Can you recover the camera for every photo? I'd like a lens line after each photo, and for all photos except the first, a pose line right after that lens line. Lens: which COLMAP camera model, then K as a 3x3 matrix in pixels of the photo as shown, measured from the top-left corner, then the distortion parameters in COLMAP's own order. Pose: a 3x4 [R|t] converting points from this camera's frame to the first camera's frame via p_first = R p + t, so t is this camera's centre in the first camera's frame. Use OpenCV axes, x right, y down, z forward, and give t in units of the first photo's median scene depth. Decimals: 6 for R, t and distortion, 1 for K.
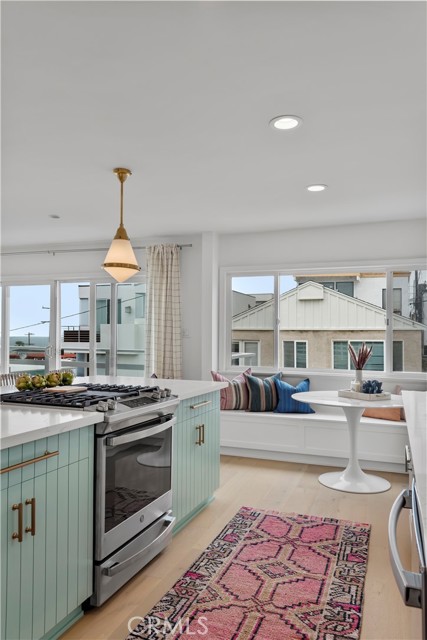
lens RADIAL K [[458.0, 0, 227.4], [0, 458.0, 343.7], [0, 0, 1]] dist [0.007261, -0.000615]
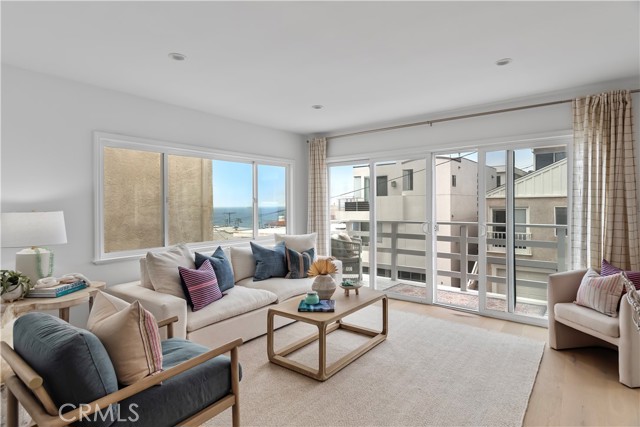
lens RADIAL K [[340.1, 0, 323.4], [0, 340.1, 204.7], [0, 0, 1]] dist [0.005819, 0.000387]
pose [[0.948580, -0.017128, -0.316075, -0.434801], [0.012482, 0.999782, -0.016718, -0.023333], [0.316293, 0.011914, 0.948587, 0.311131]]
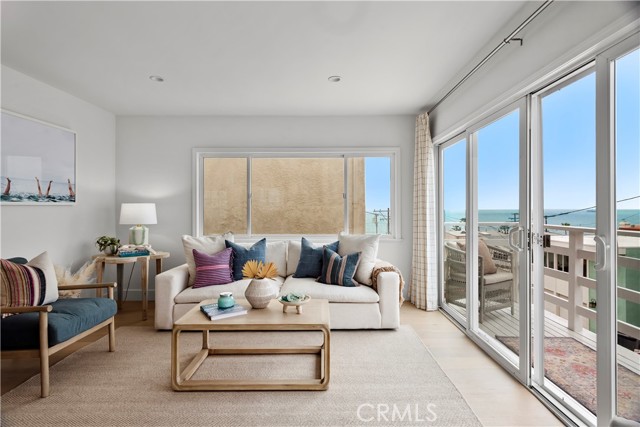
lens RADIAL K [[316.4, 0, 331.2], [0, 316.4, 212.7], [0, 0, 1]] dist [-0.002584, -0.001200]
pose [[0.332954, 0.001713, -0.942941, -0.151470], [-0.009050, 0.999958, -0.001379, -0.008965], [0.942900, 0.008993, 0.332956, 0.817434]]
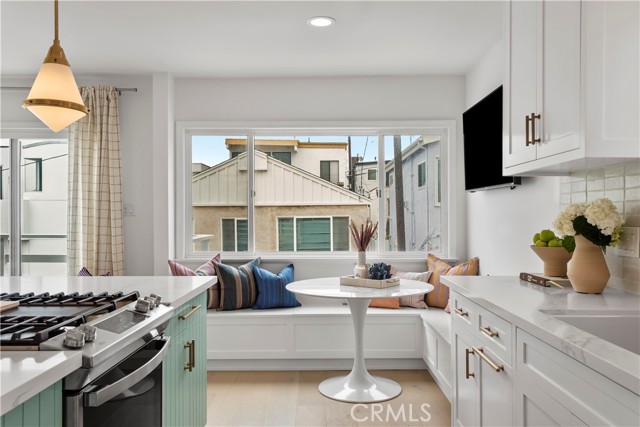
lens RADIAL K [[520.3, 0, 321.8], [0, 520.3, 216.3], [0, 0, 1]] dist [0.005828, 0.000009]
pose [[0.944645, -0.016308, 0.327687, -0.076900], [0.019710, 0.999781, -0.007062, -0.000592], [-0.327500, 0.013130, 0.944760, 0.118937]]
